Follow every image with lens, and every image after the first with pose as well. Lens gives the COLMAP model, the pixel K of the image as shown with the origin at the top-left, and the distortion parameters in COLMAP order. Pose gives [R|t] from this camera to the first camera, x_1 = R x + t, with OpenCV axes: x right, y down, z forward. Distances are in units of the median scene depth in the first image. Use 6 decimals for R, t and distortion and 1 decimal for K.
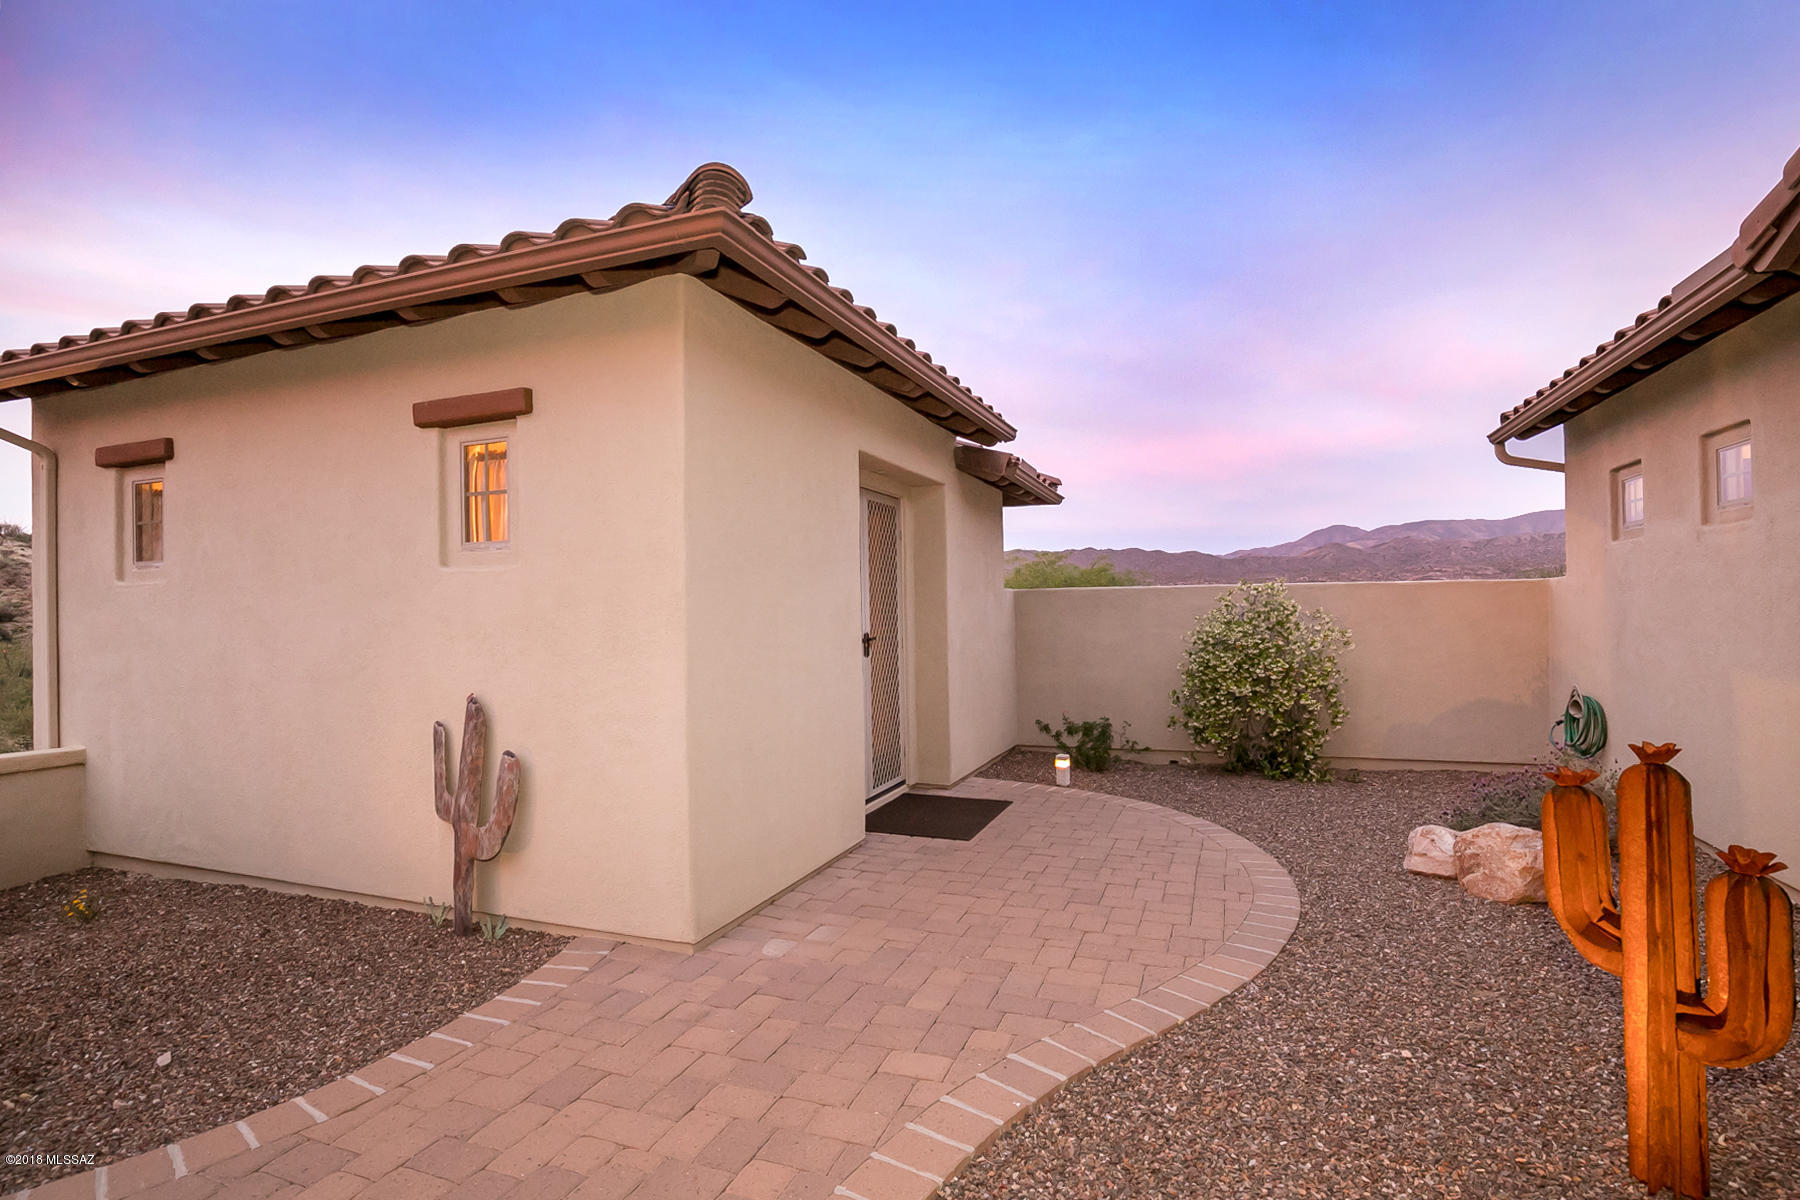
lens RADIAL K [[811.0, 0, 889.6], [0, 811.0, 599.8], [0, 0, 1]] dist [-0.007580, 0.002392]
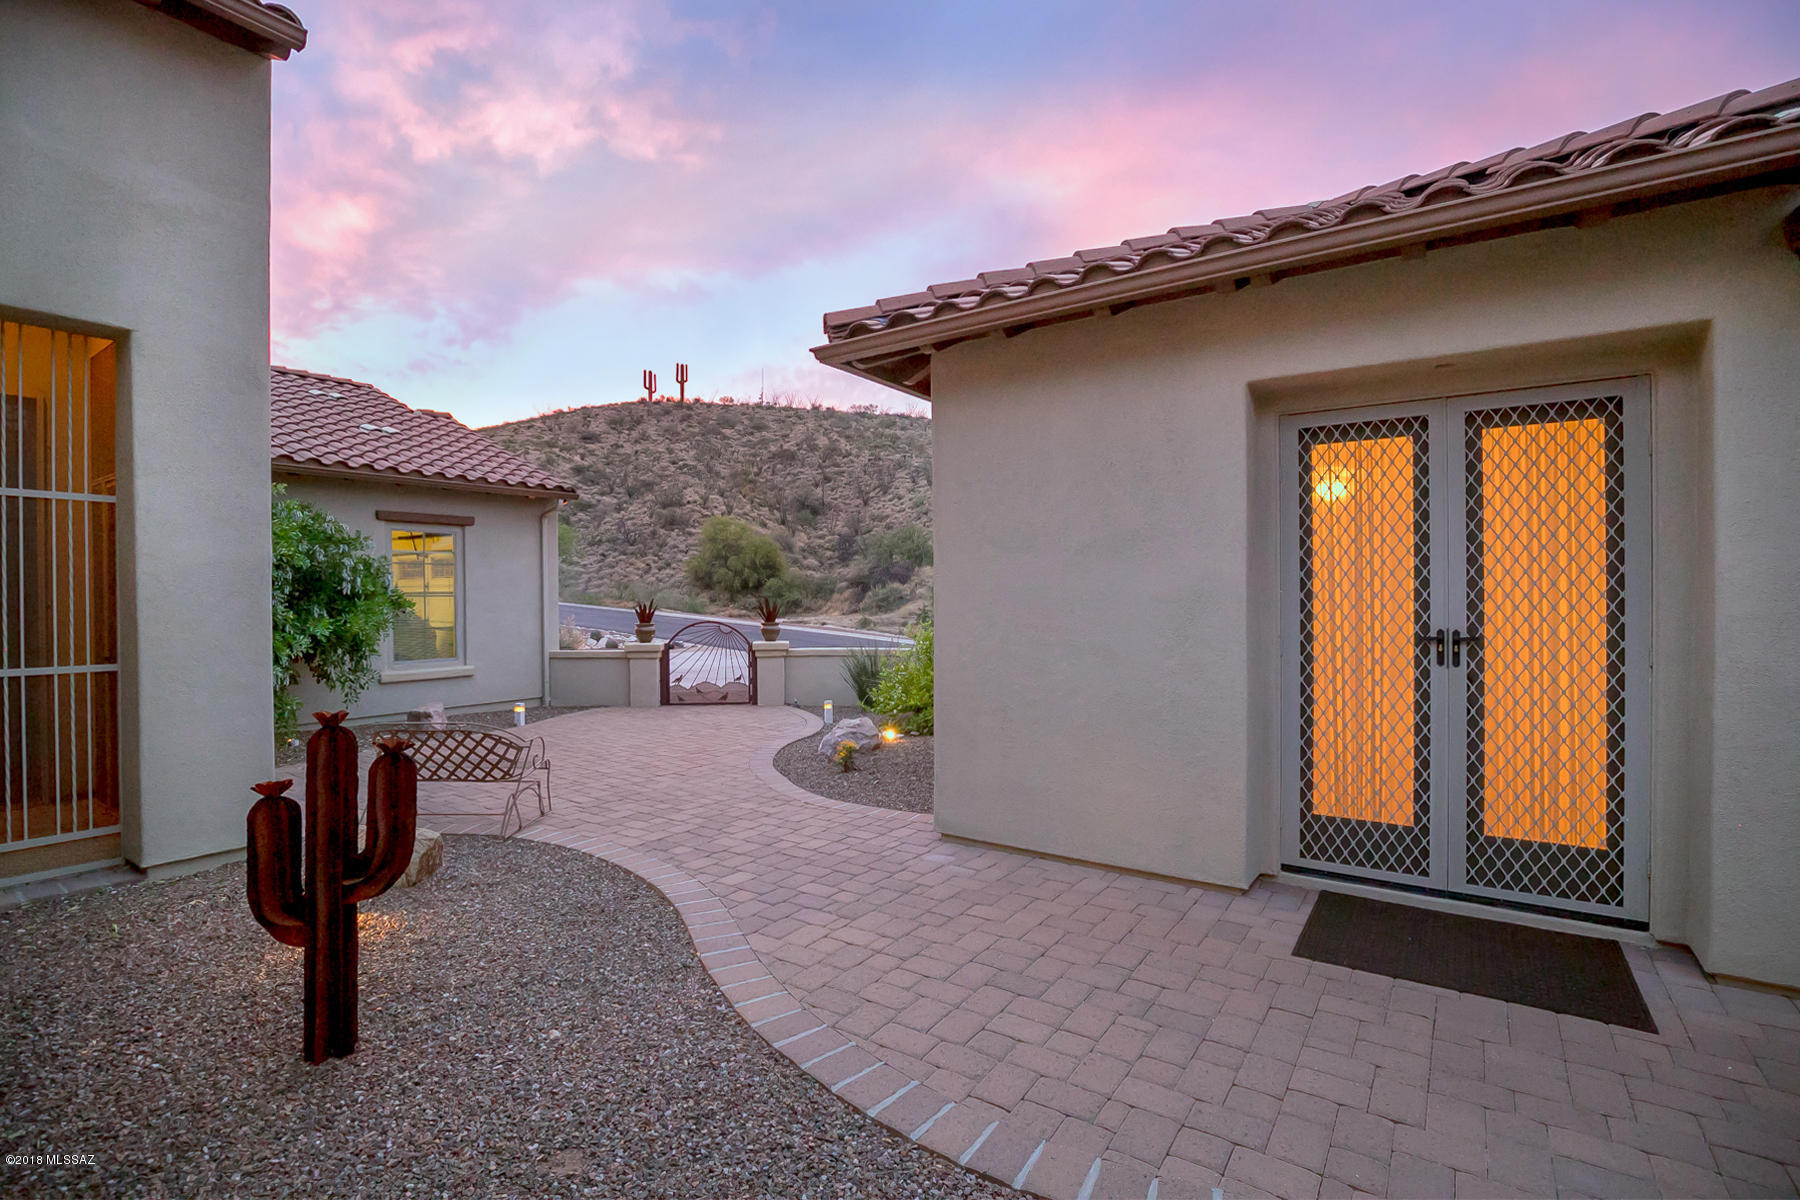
lens RADIAL K [[811.0, 0, 892.0], [0, 811.0, 602.9], [0, 0, 1]] dist [-0.007580, 0.002392]
pose [[-0.196302, 0.008817, -0.980504, 1.058661], [0.015601, 0.999861, 0.005868, 0.017252], [0.980419, -0.014145, -0.196412, 1.116481]]
